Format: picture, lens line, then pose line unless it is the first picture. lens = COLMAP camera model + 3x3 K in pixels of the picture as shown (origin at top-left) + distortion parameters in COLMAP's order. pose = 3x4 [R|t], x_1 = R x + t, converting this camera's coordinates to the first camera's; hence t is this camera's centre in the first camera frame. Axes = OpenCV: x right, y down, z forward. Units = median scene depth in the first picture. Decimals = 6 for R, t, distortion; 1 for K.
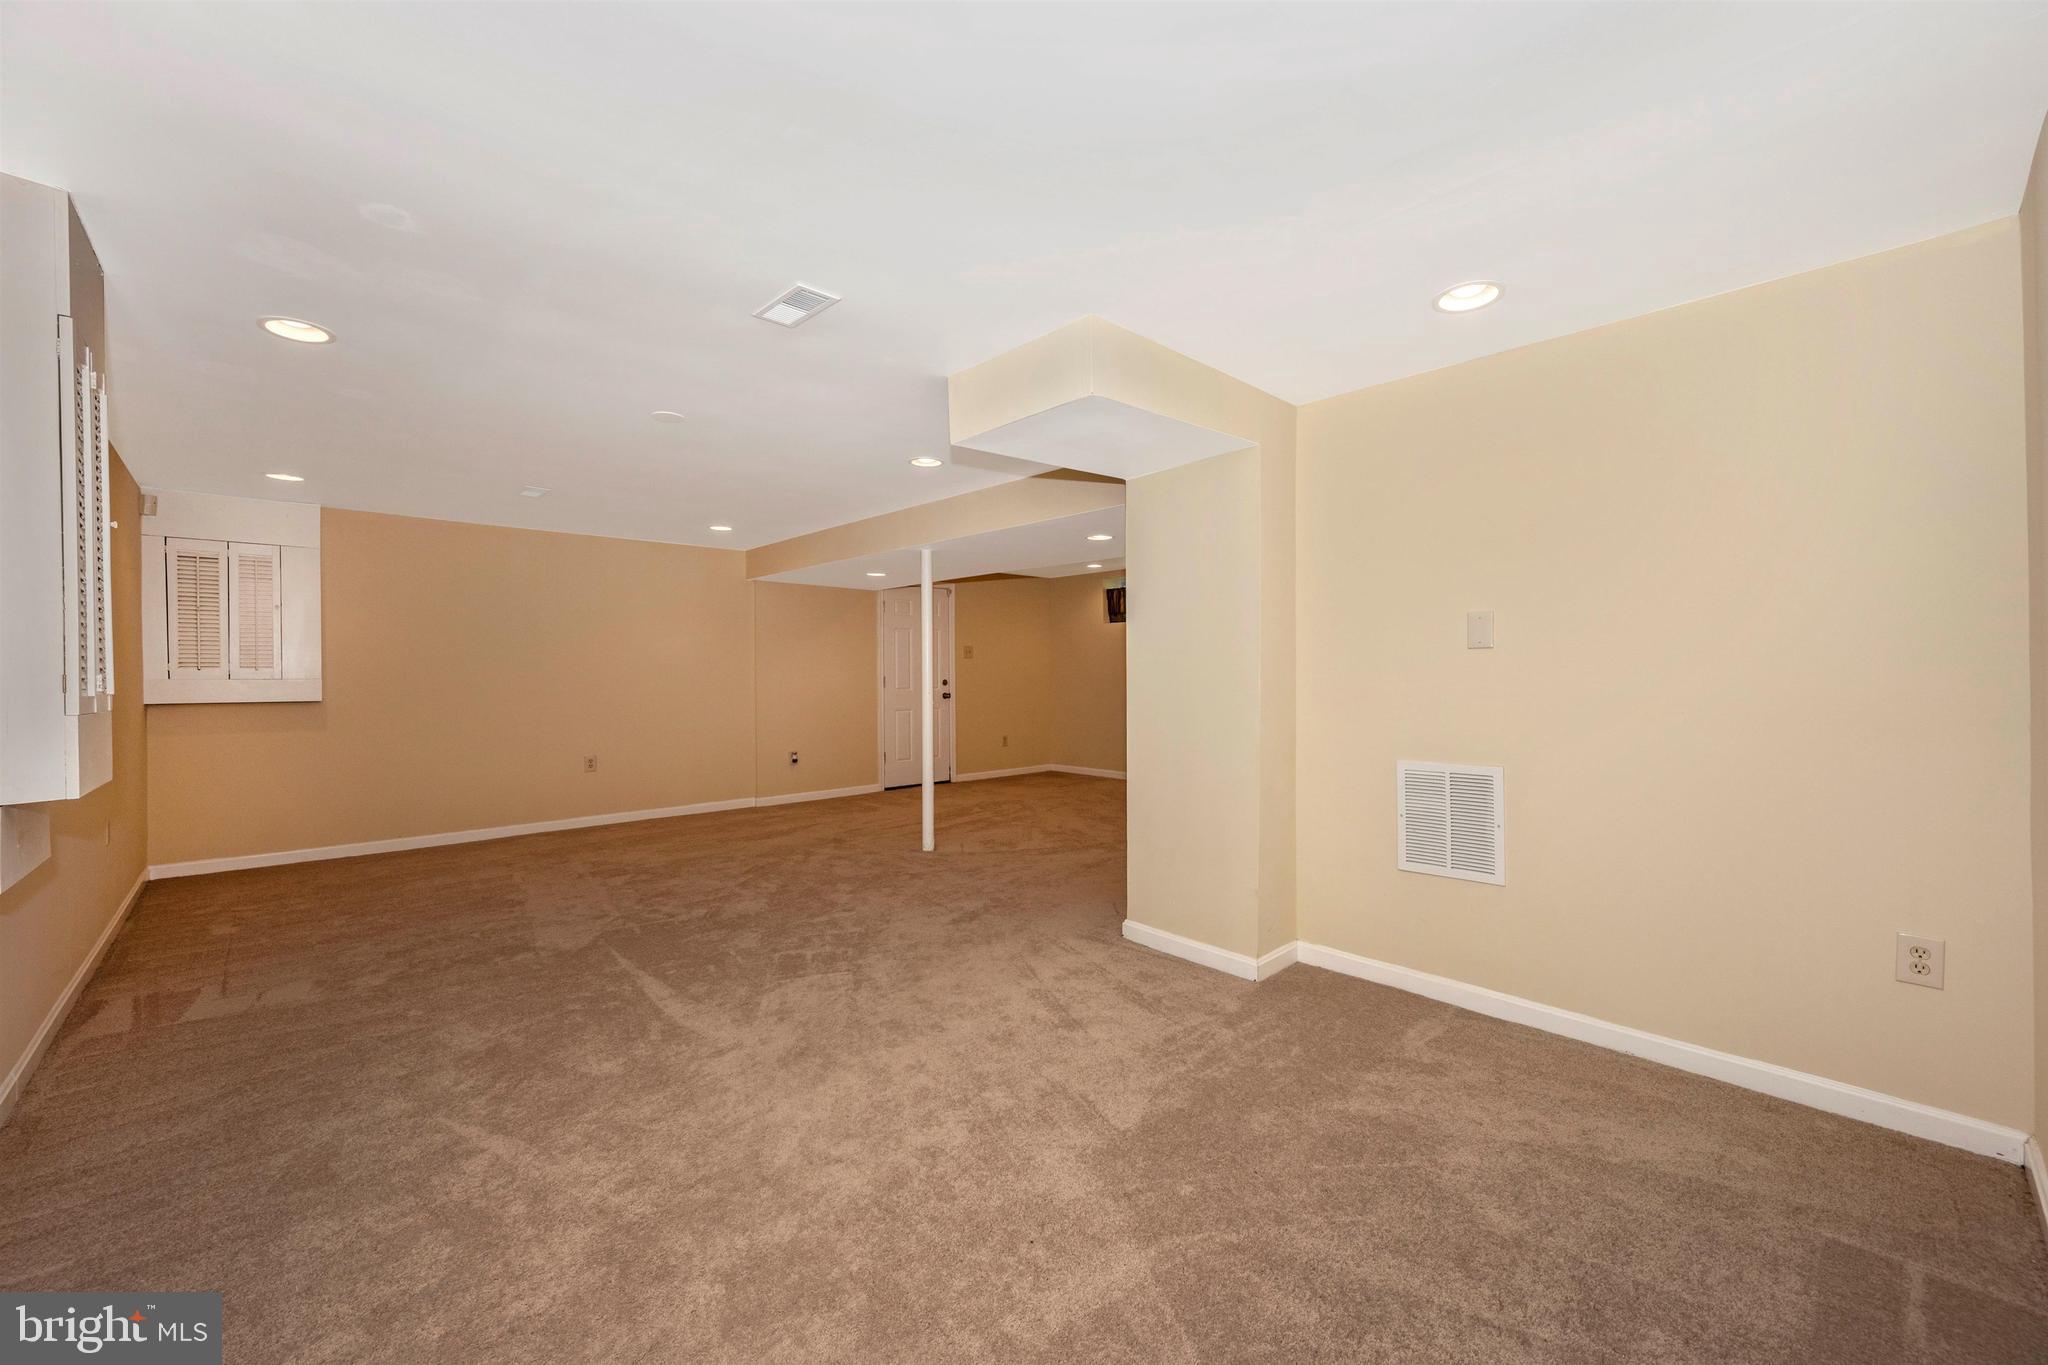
lens RADIAL K [[818.3, 0, 1039.2], [0, 818.3, 687.3], [0, 0, 1]] dist [-0.003099, 0.000860]
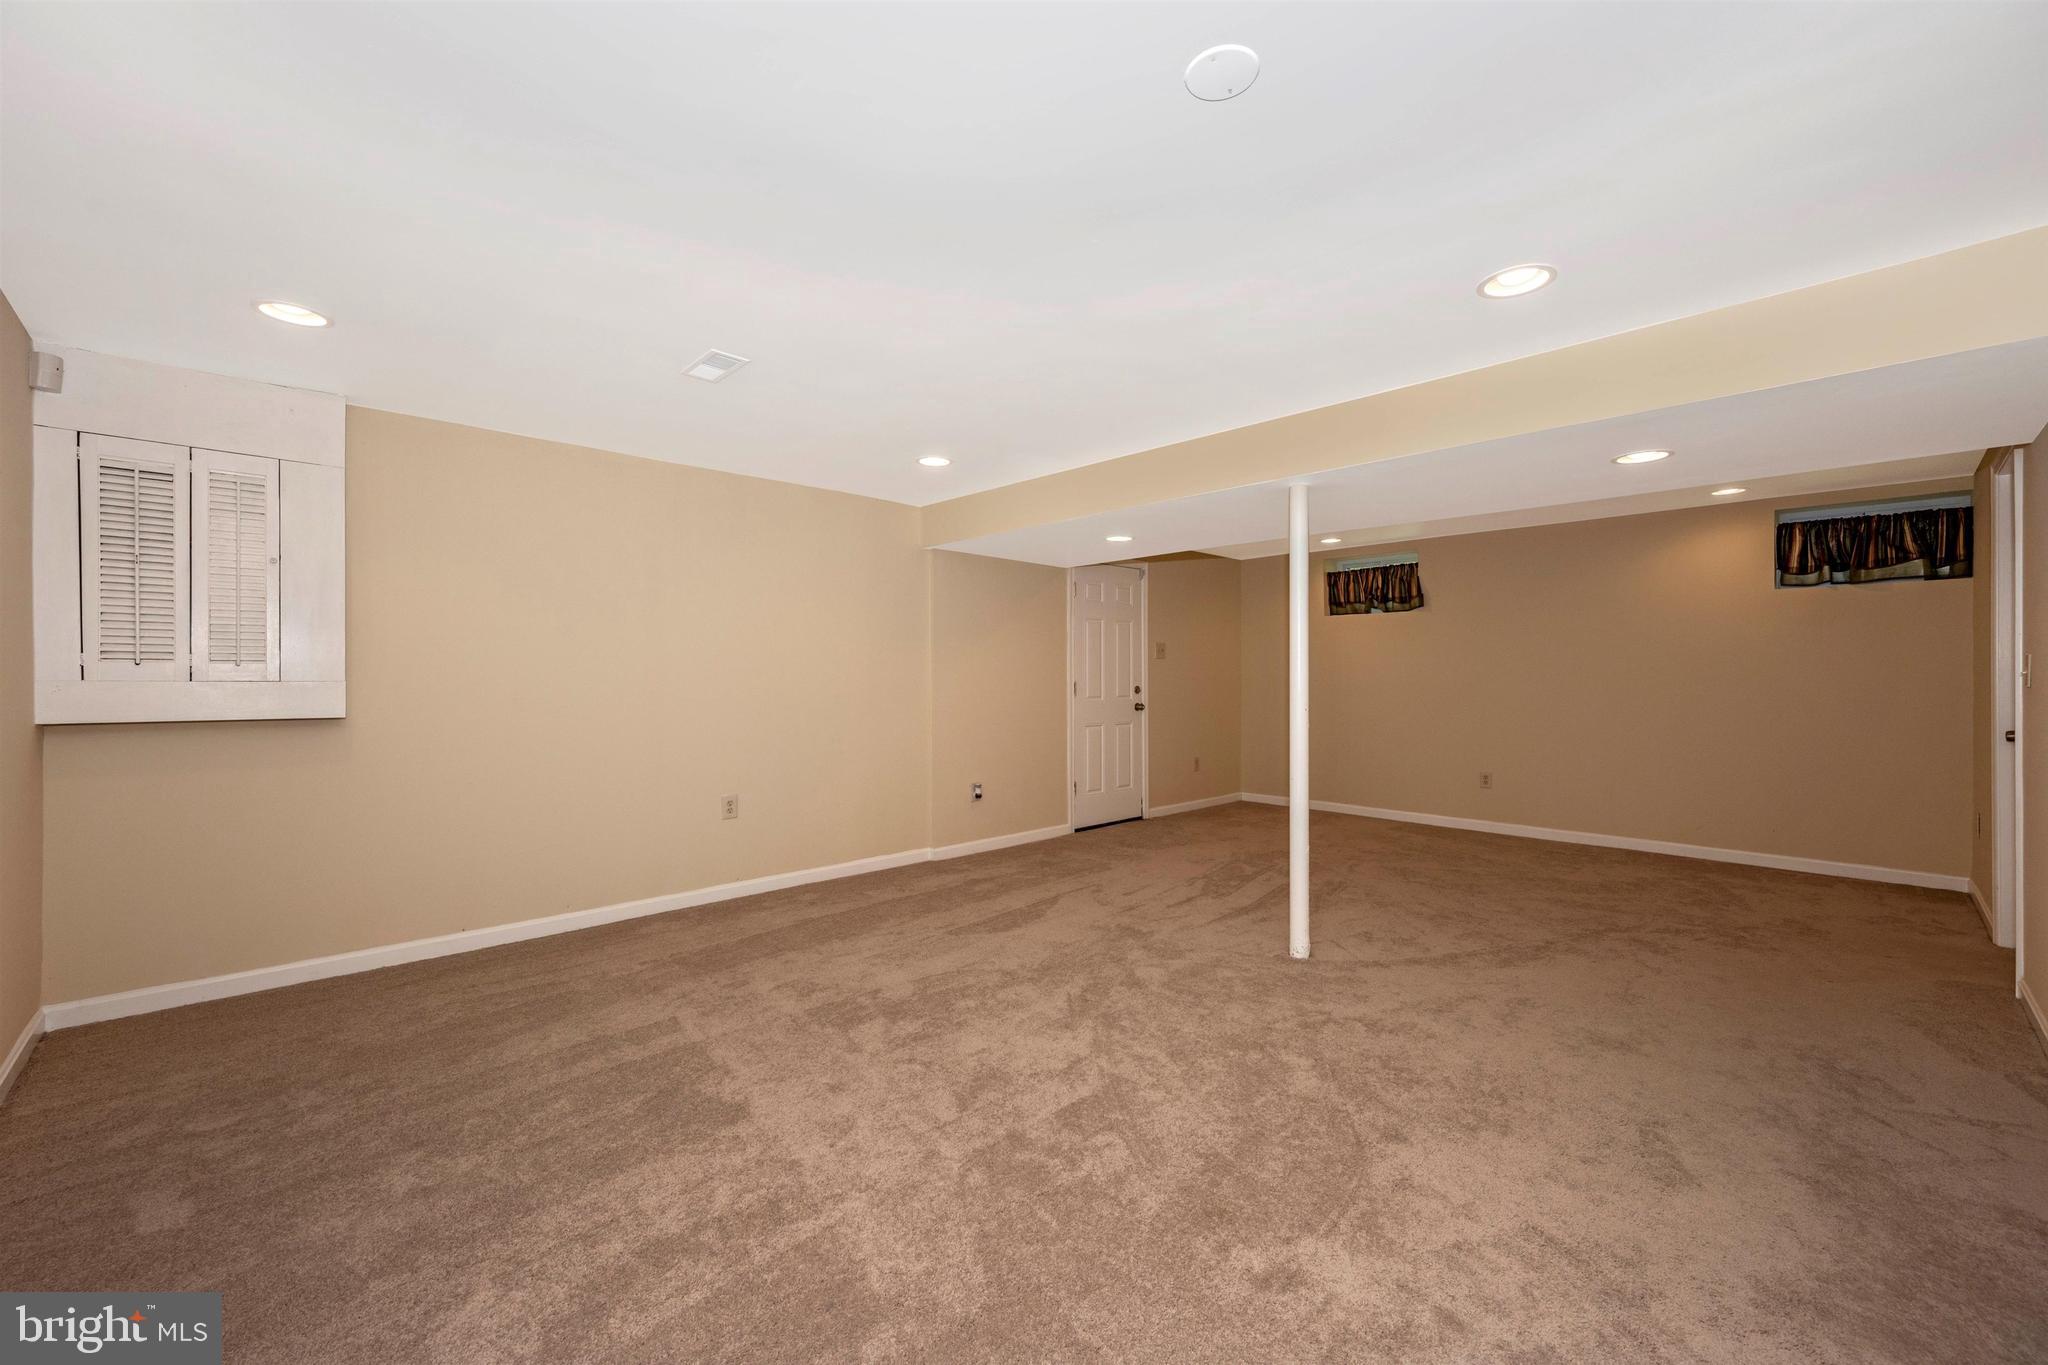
lens RADIAL K [[818.3, 0, 1038.2], [0, 818.3, 689.7], [0, 0, 1]] dist [-0.003099, 0.000860]
pose [[0.999970, 0.006631, 0.004009, -0.357175], [-0.006622, 0.999975, -0.002400, -0.005690], [-0.004025, 0.002373, 0.999989, 0.381358]]
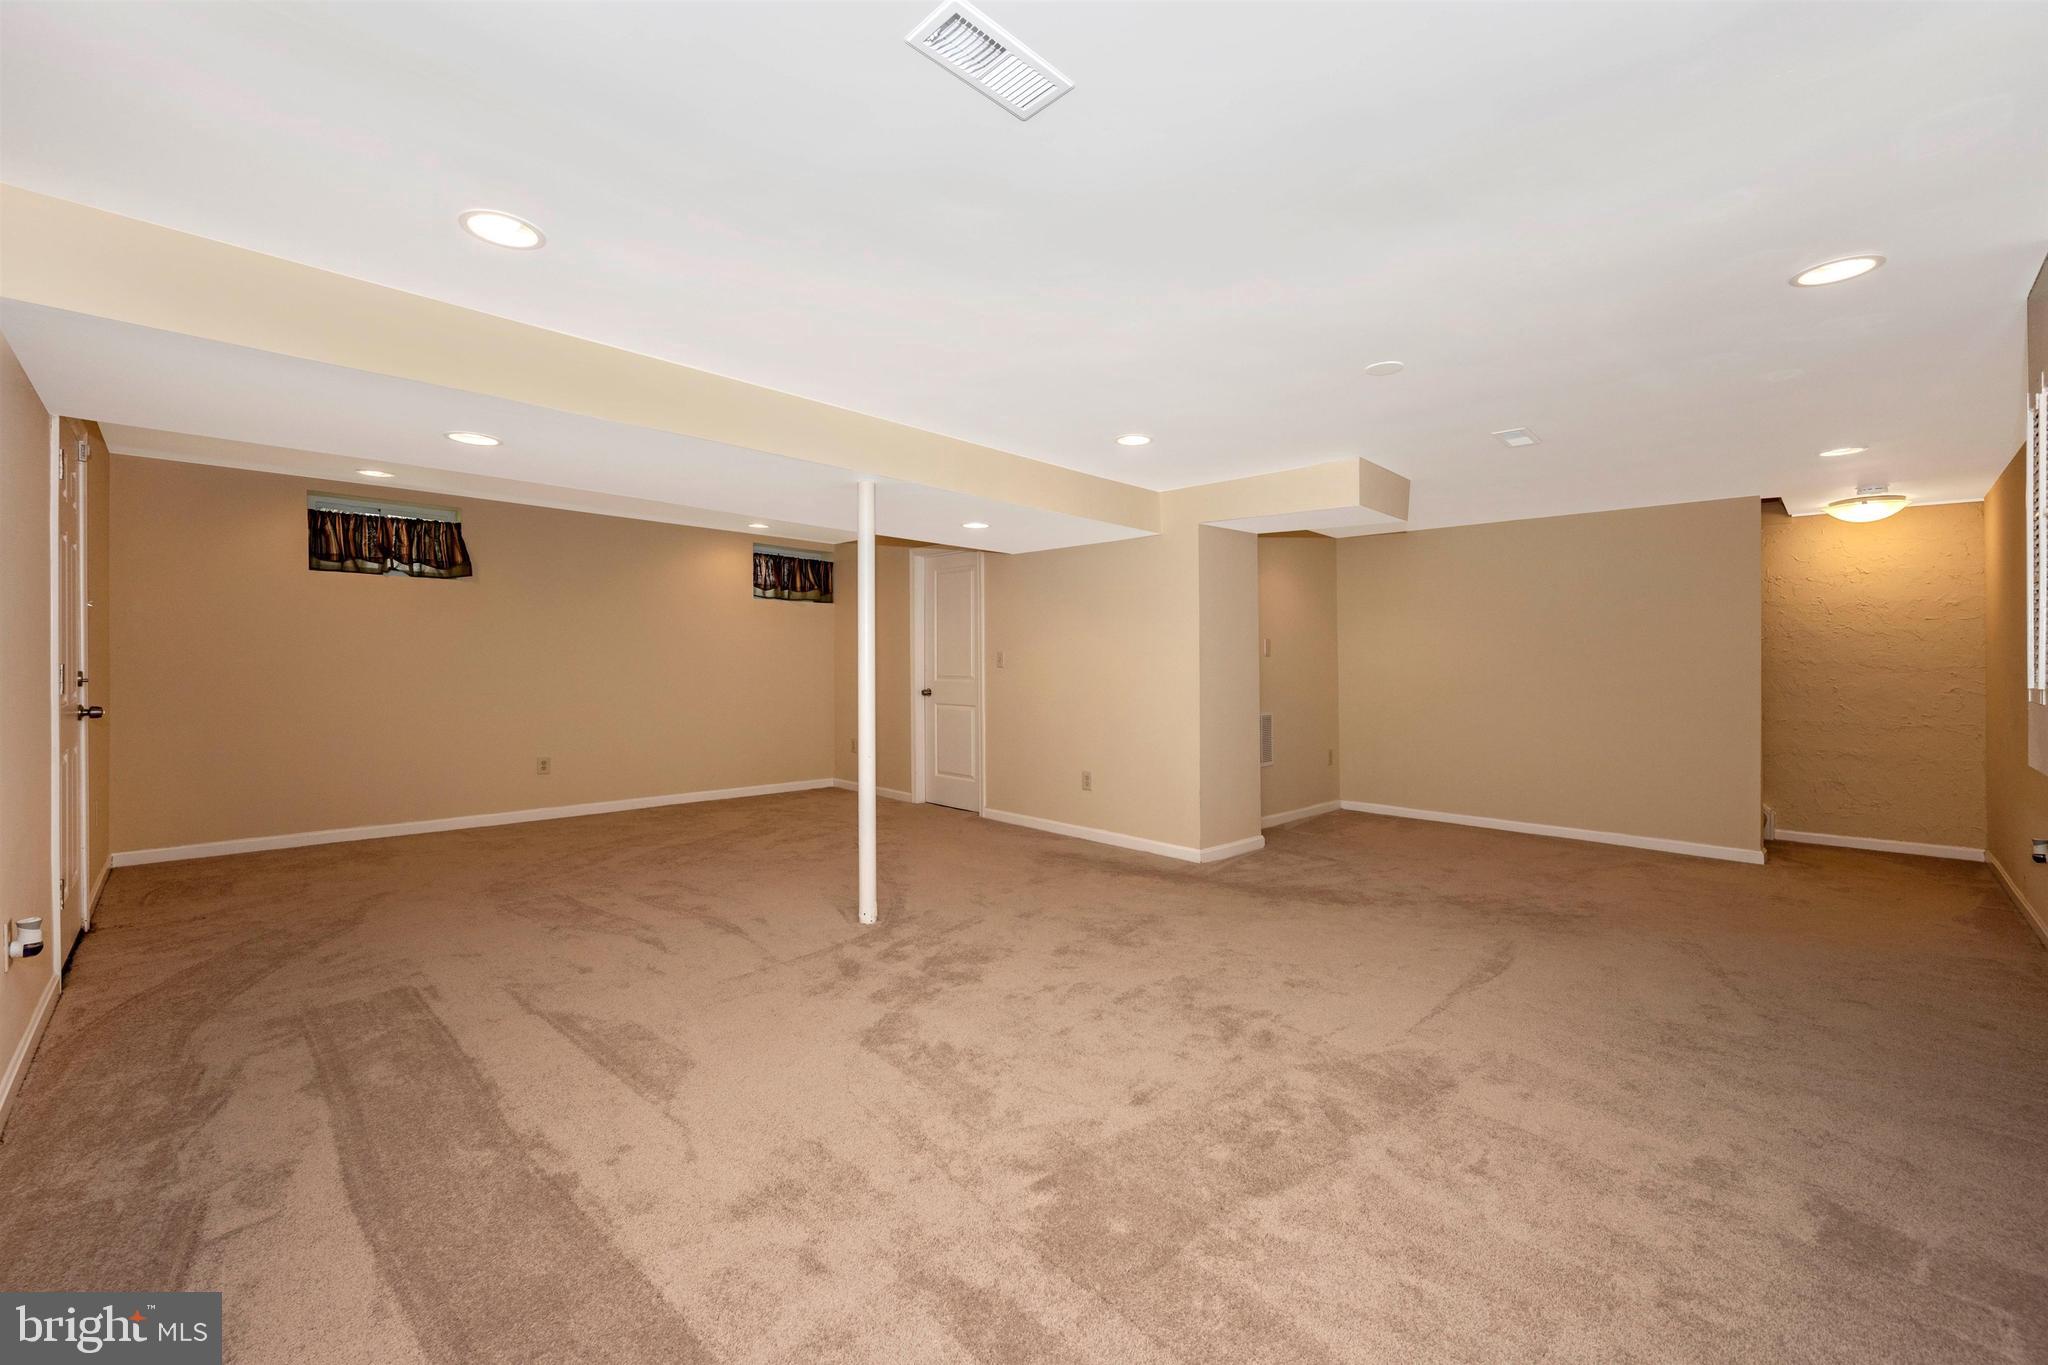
lens RADIAL K [[818.3, 0, 1031.1], [0, 818.3, 666.1], [0, 0, 1]] dist [-0.003099, 0.000860]
pose [[0.031346, 0.003551, 0.999502, -0.837314], [0.003239, 0.999988, -0.003654, -0.015767], [-0.999503, 0.003352, 0.031334, 0.881712]]
